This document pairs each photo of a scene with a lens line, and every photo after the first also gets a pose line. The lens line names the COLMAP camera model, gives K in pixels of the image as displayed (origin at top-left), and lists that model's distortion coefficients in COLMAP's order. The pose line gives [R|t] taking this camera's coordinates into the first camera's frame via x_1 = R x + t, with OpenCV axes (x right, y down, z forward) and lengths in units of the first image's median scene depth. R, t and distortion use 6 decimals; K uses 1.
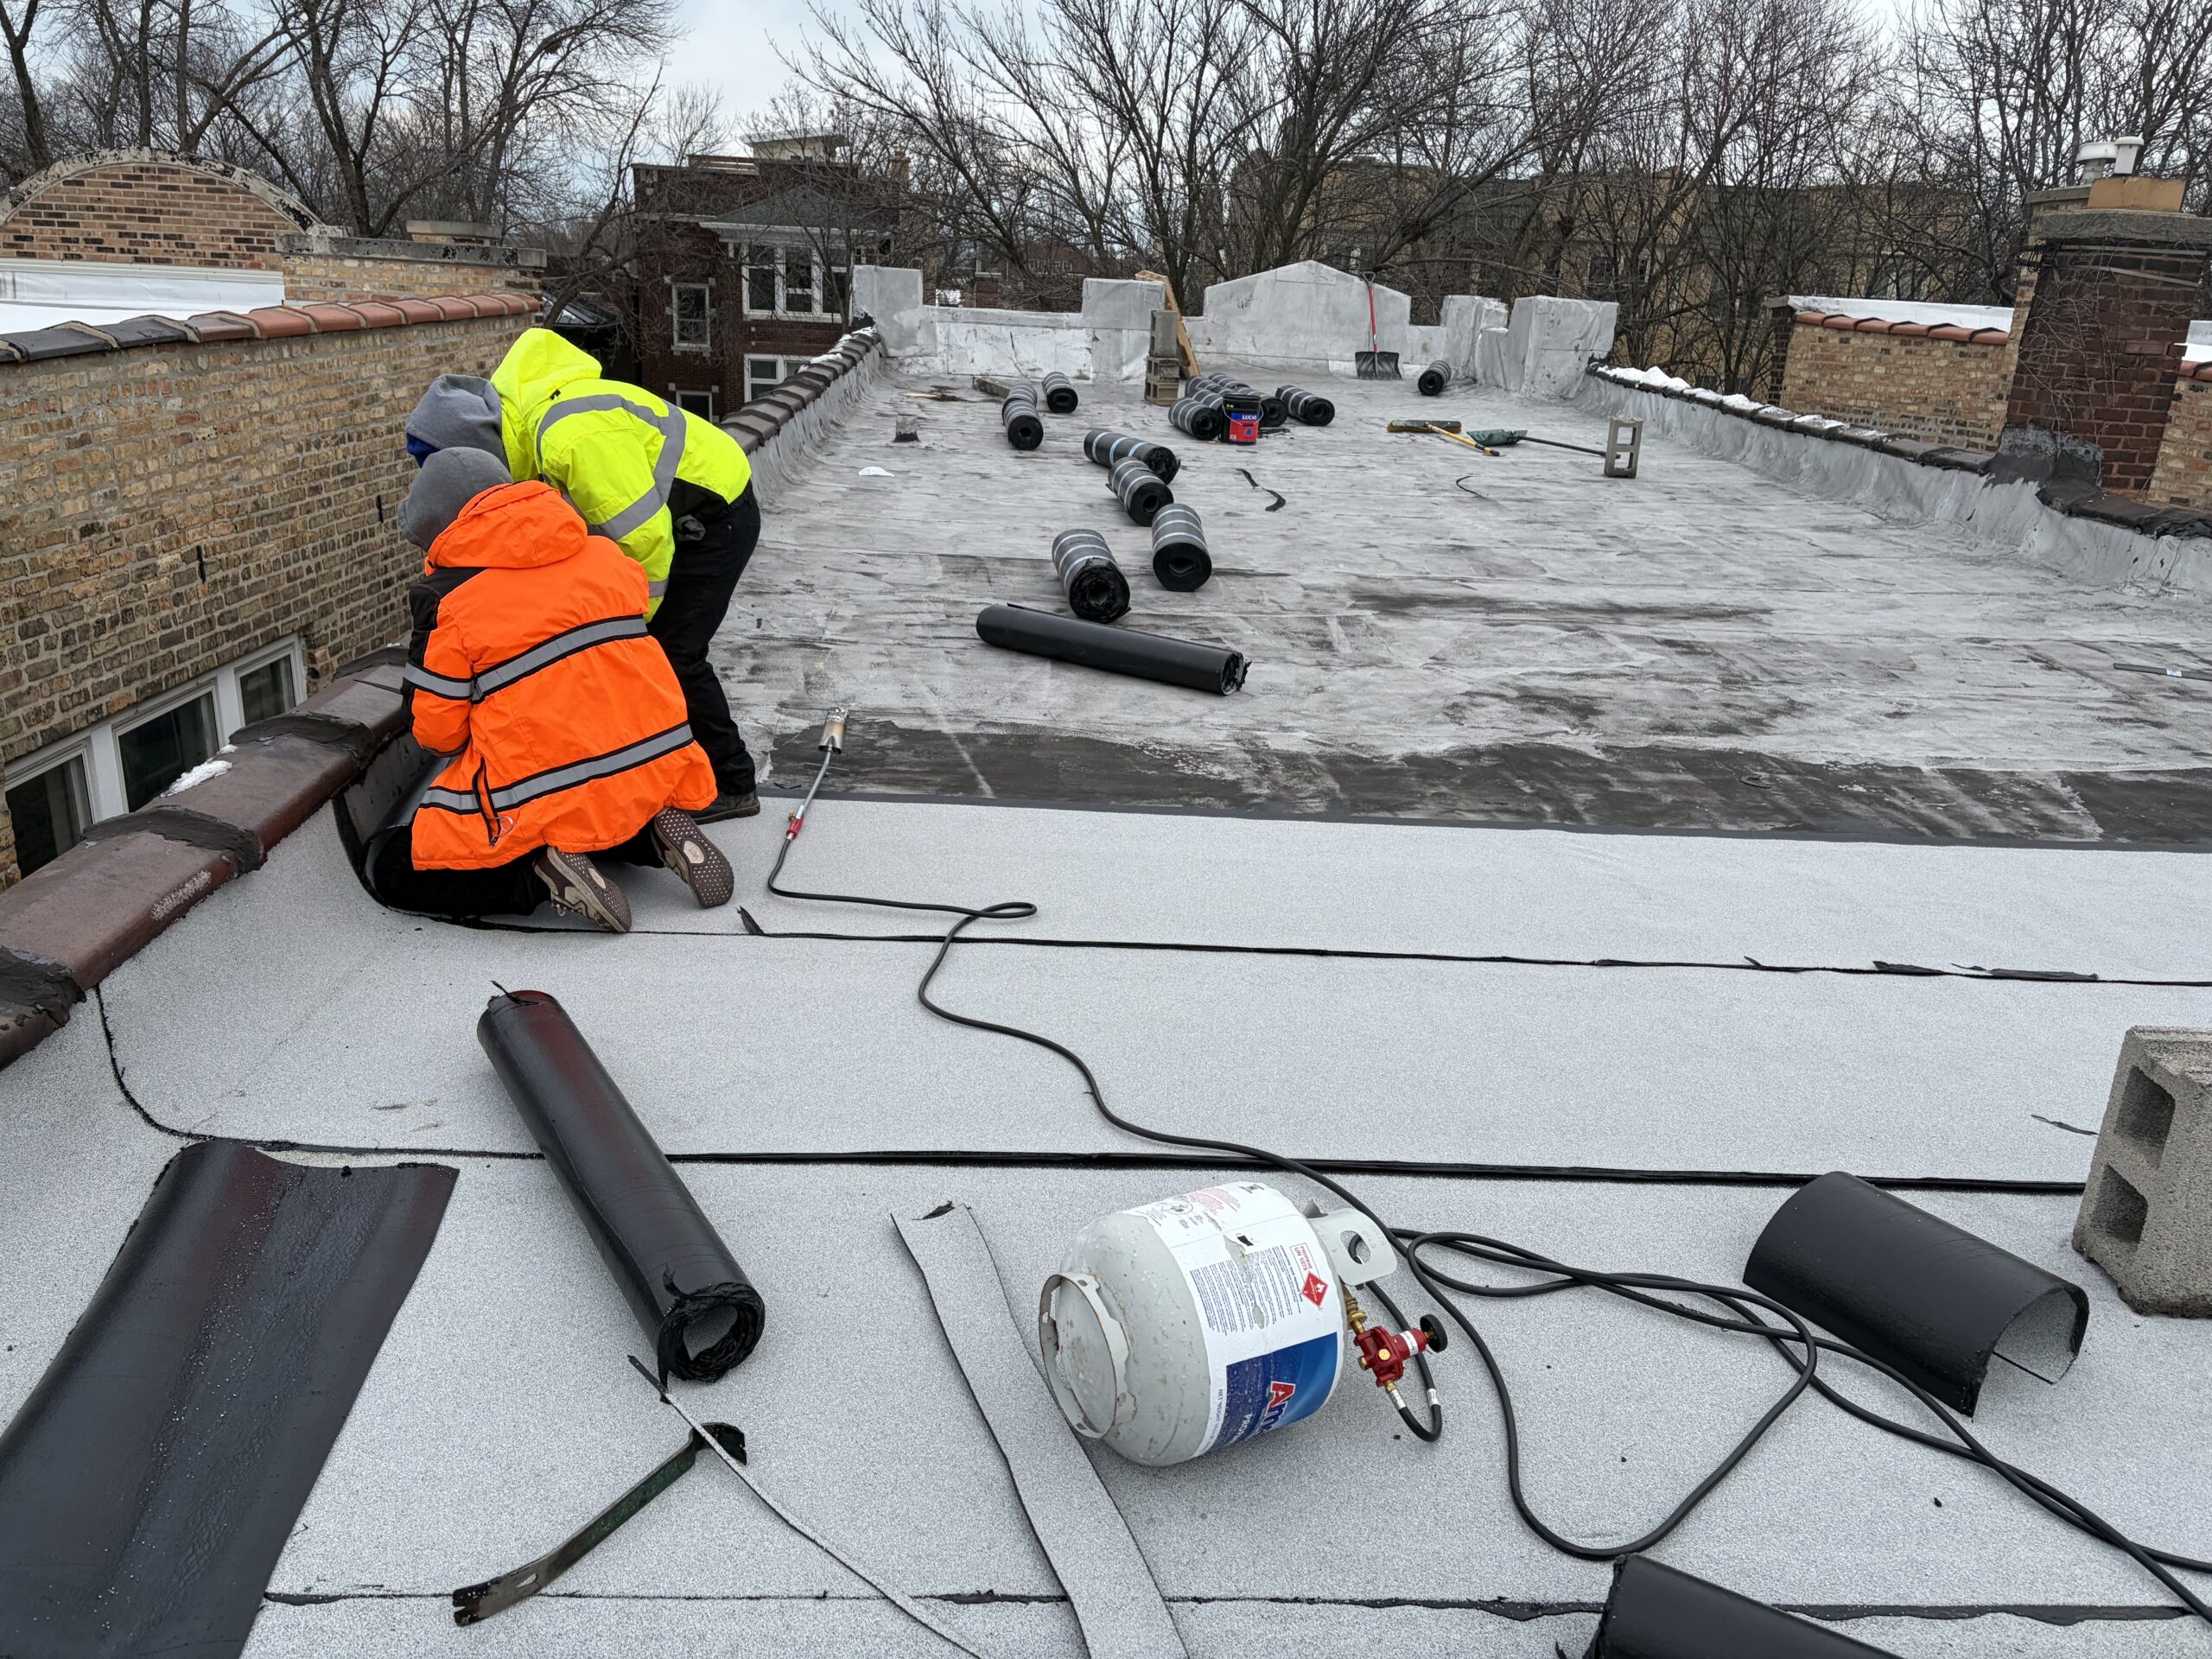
lens RADIAL K [[1699.9, 0, 1106.0], [0, 1699.9, 829.5], [0, 0, 1]] dist [0.073158, -0.074695]
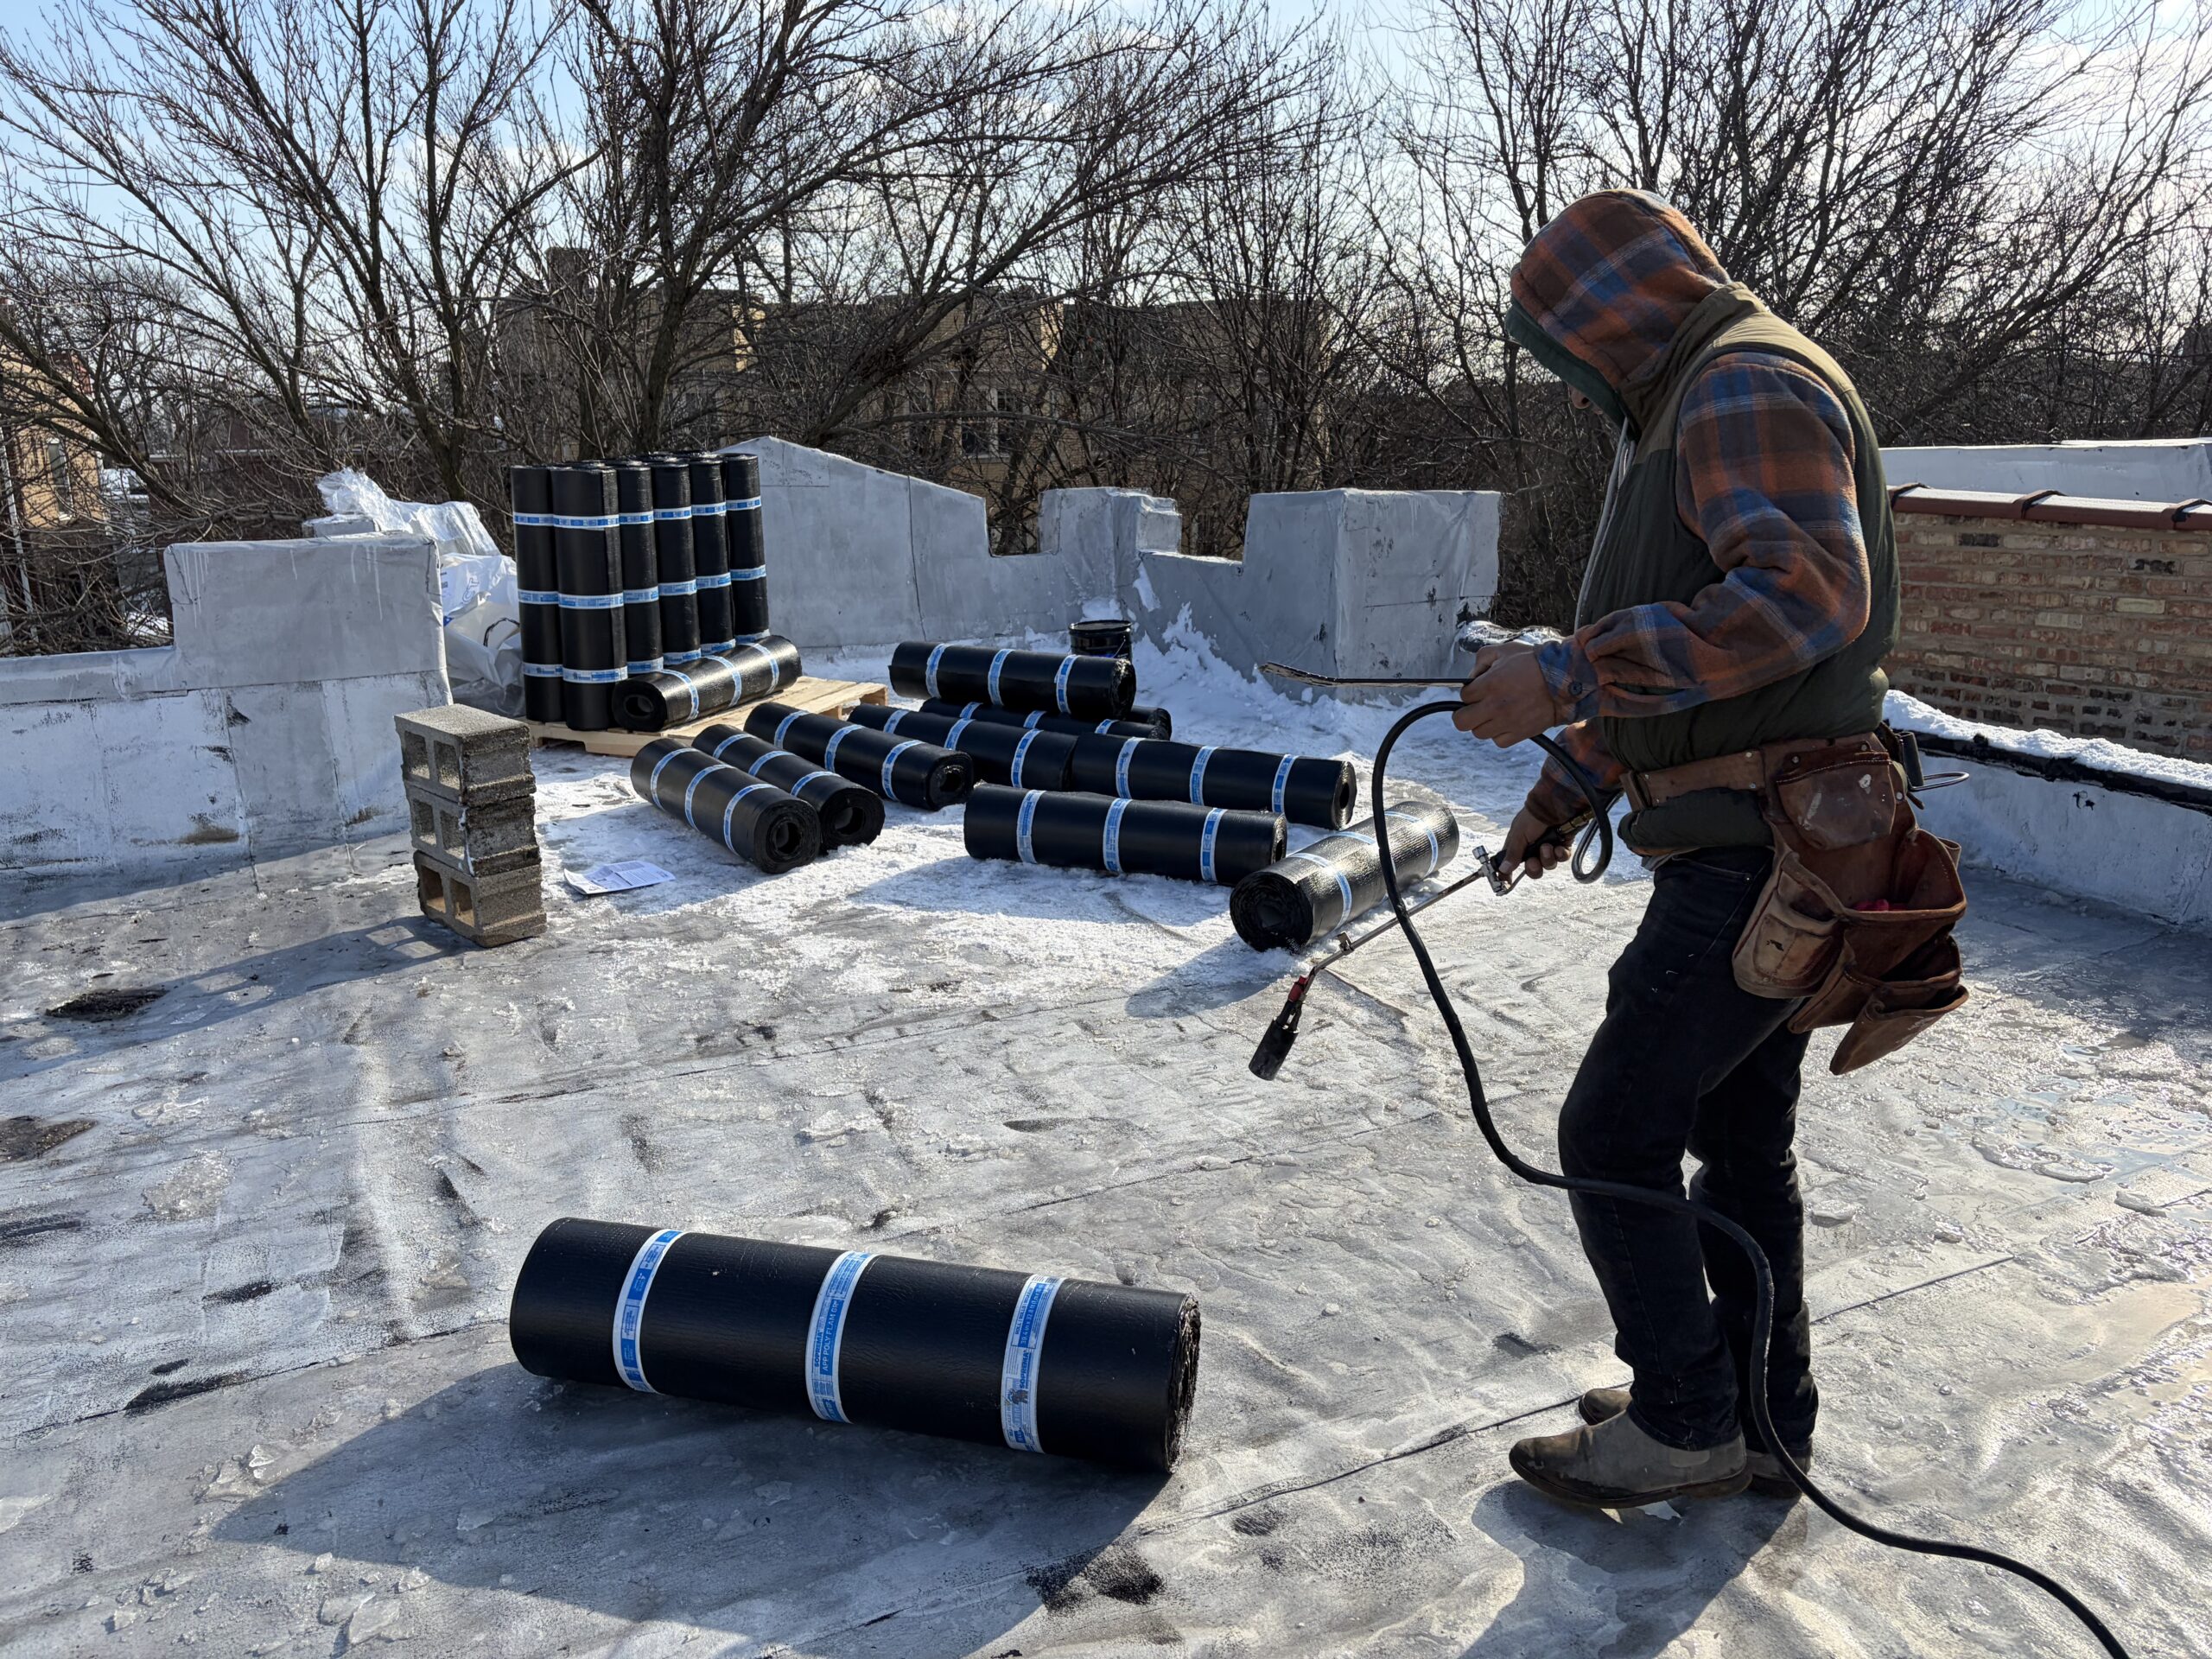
lens RADIAL K [[1699.9, 0, 1106.0], [0, 1699.9, 829.5], [0, 0, 1]] dist [0.073158, -0.074695]
pose [[0.918157, -0.152269, 0.365790, 0.022558], [0.178022, 0.983311, -0.037518, -0.219393], [-0.353973, 0.099566, 0.929941, 0.621476]]
